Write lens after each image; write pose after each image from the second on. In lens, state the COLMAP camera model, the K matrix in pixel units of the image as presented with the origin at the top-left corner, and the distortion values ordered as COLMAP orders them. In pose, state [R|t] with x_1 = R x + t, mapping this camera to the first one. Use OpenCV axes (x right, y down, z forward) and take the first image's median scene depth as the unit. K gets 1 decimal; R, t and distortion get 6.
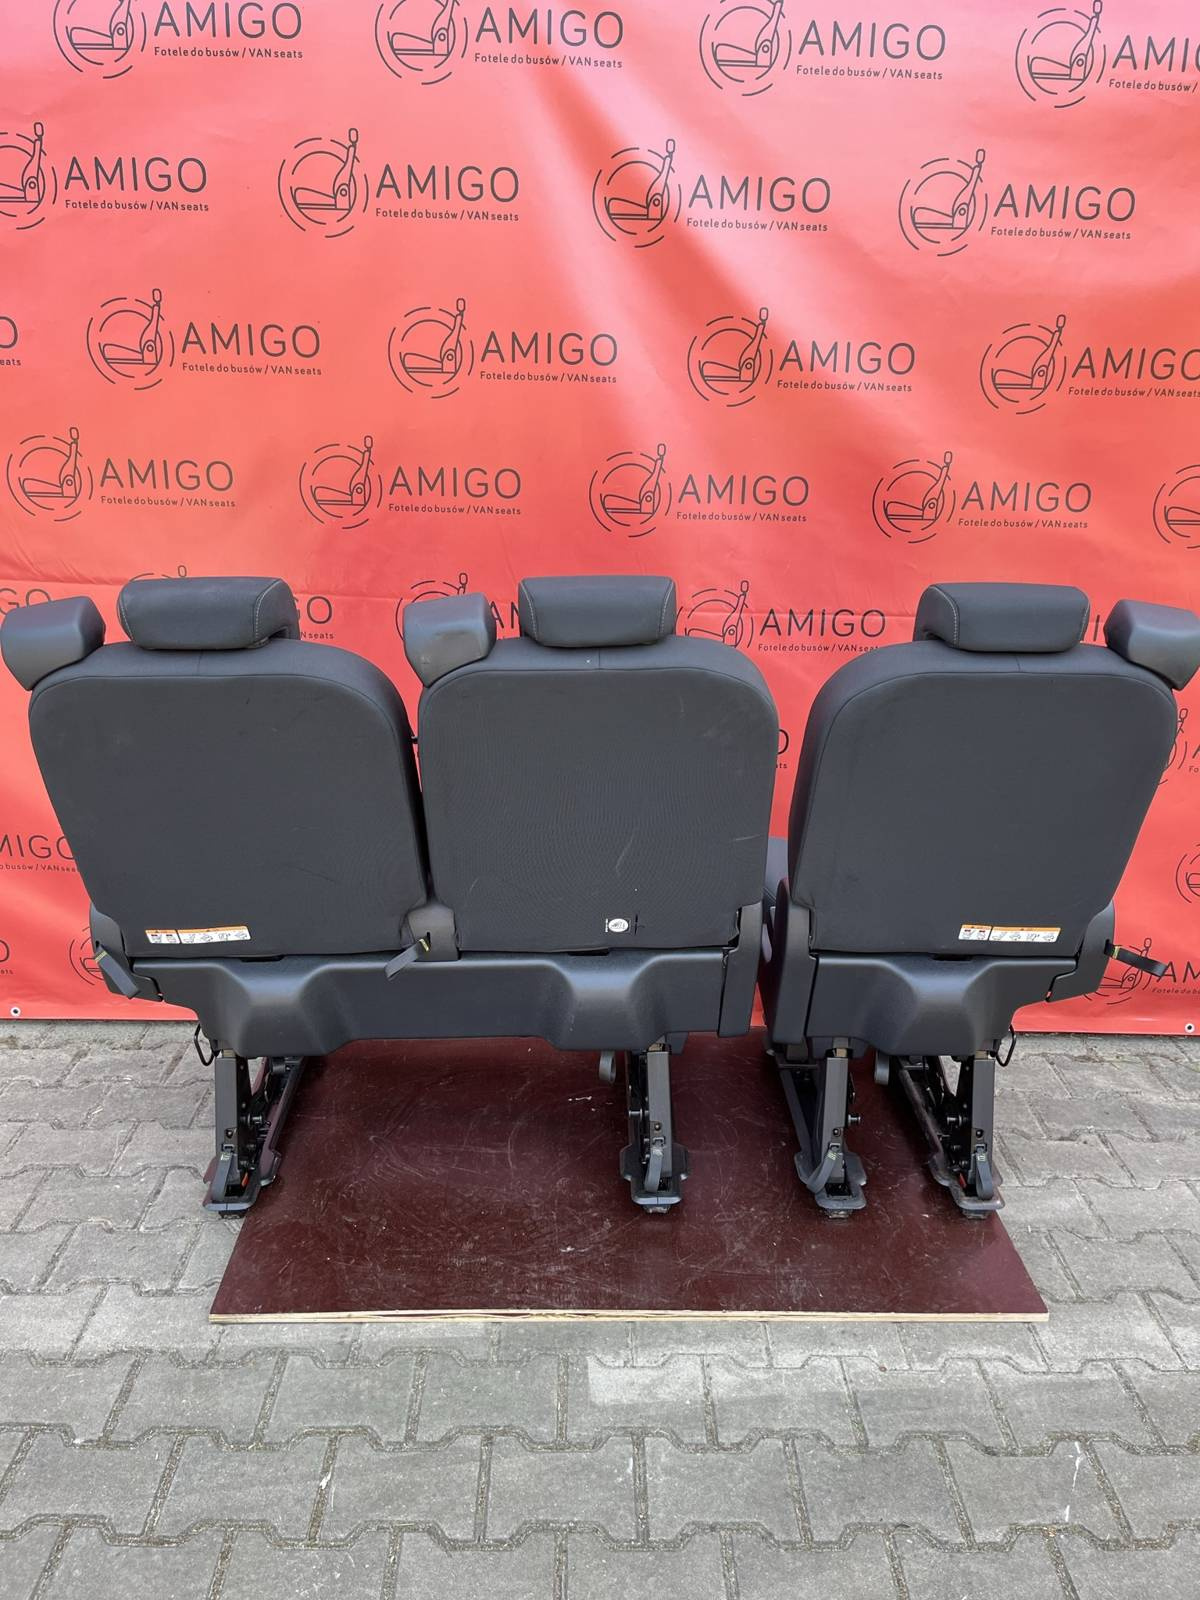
lens RADIAL K [[1239.6, 0, 617.4], [0, 1239.6, 792.2], [0, 0, 1]] dist [-0.002348, -0.003689]
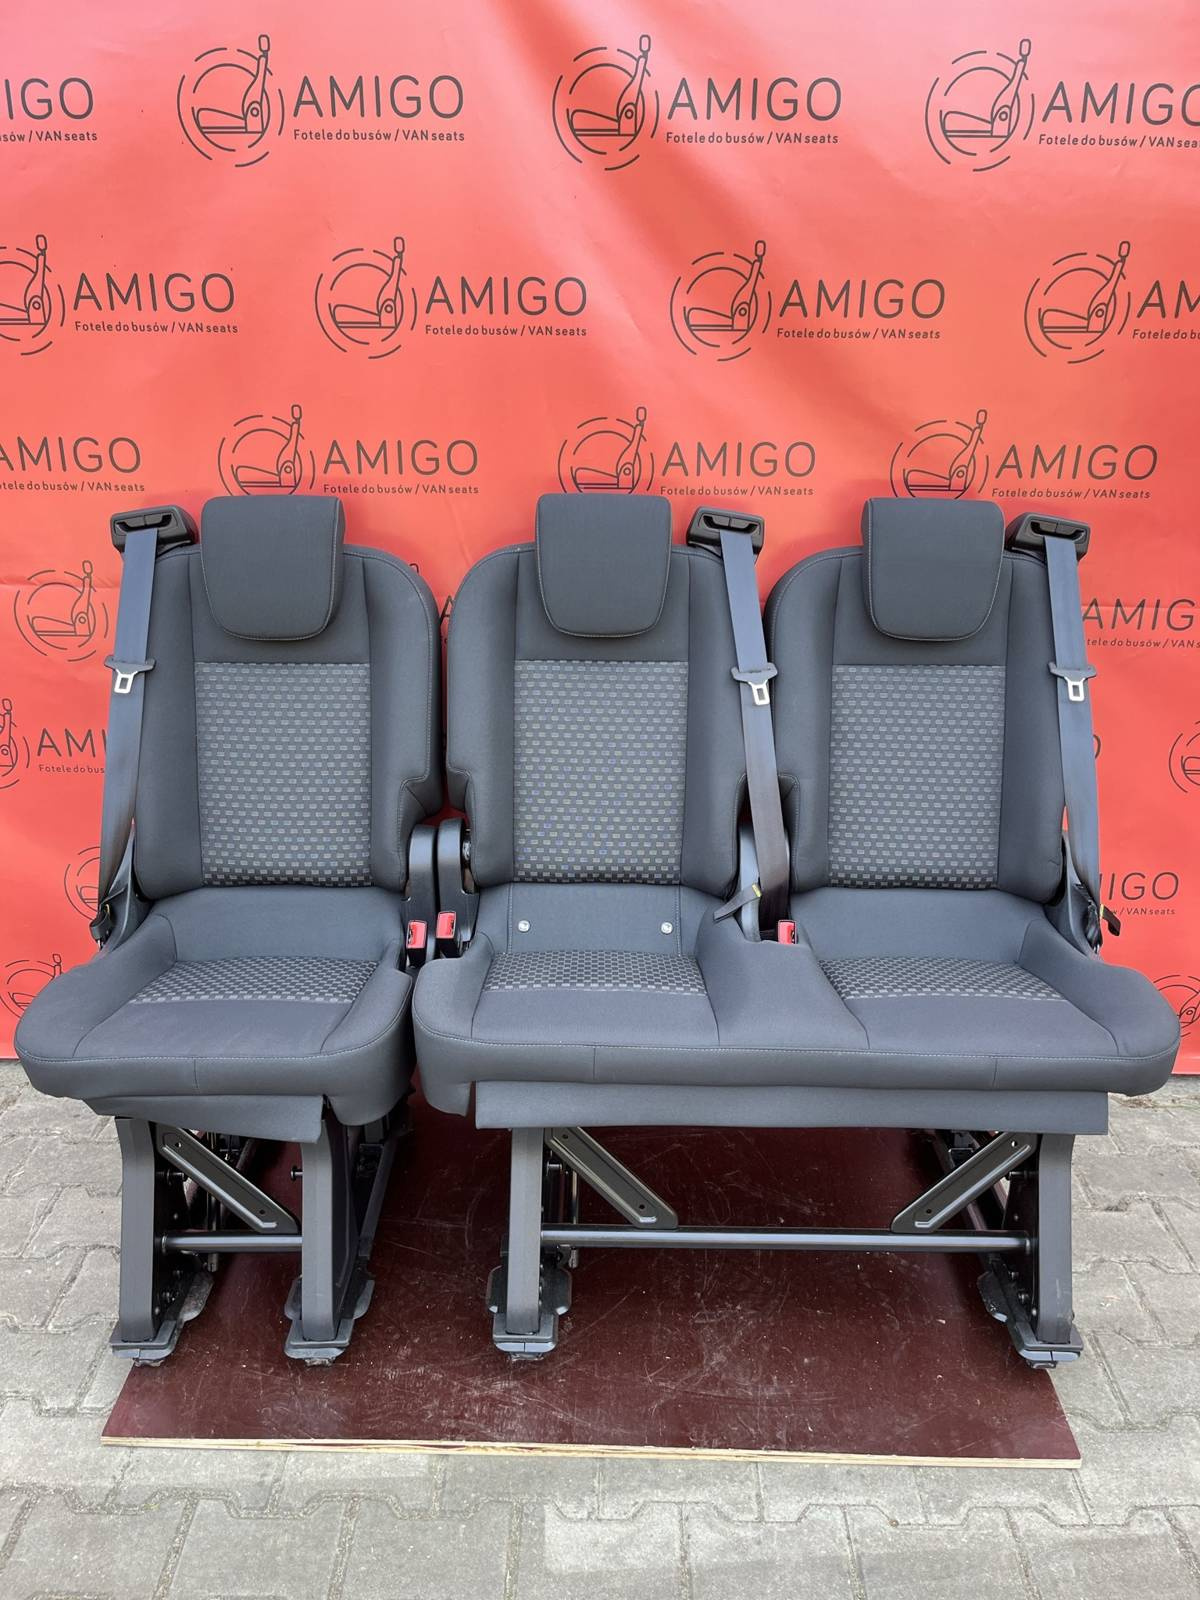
lens RADIAL K [[1238.1, 0, 608.3], [0, 1238.1, 800.4], [0, 0, 1]] dist [0.035927, -0.084884]
pose [[0.999369, -0.005297, -0.035113, 0.049824], [0.007195, 0.998507, 0.054147, -0.072494], [0.034774, -0.054366, 0.997915, 0.168404]]
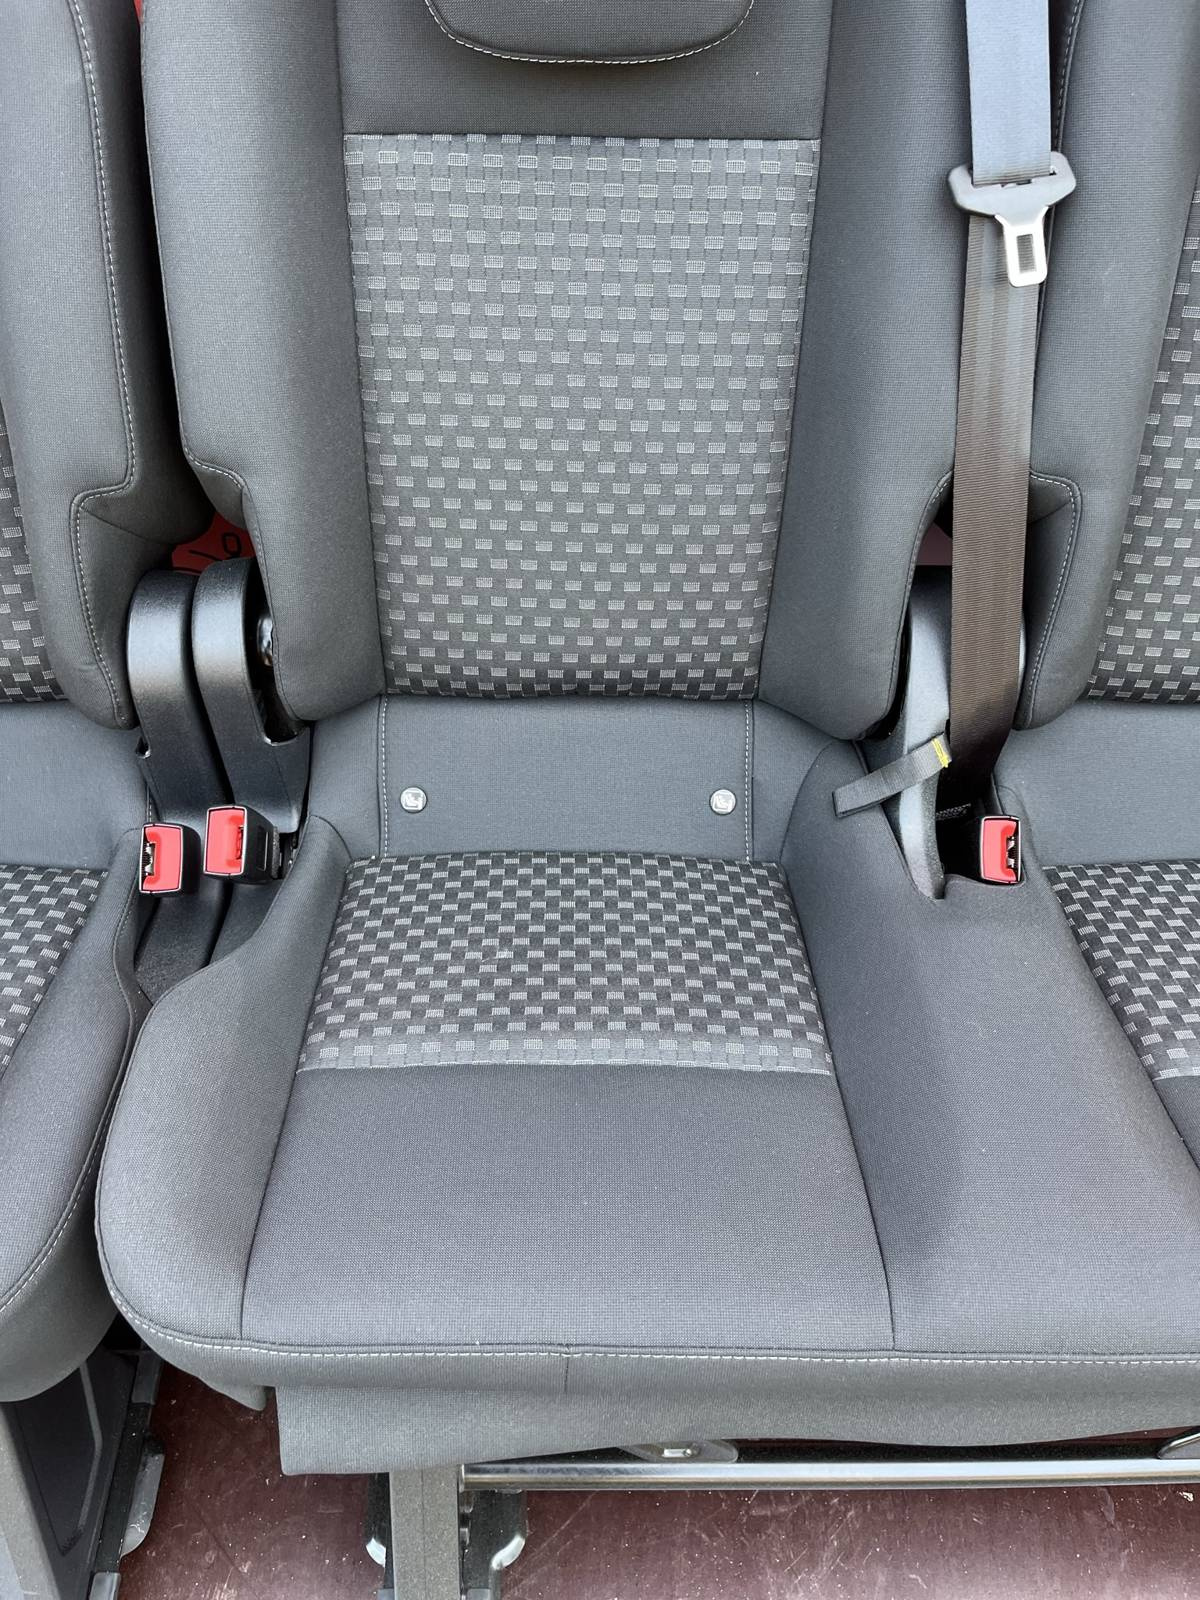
lens RADIAL K [[1194.8, 0, 593.0], [0, 1194.8, 802.0], [0, 0, 1]] dist [0.006404, 0.001379]
pose [[0.999566, 0.013145, -0.026364, 0.023215], [0.001679, 0.868046, 0.496481, -0.139443], [0.029411, -0.496310, 0.867647, 0.805554]]
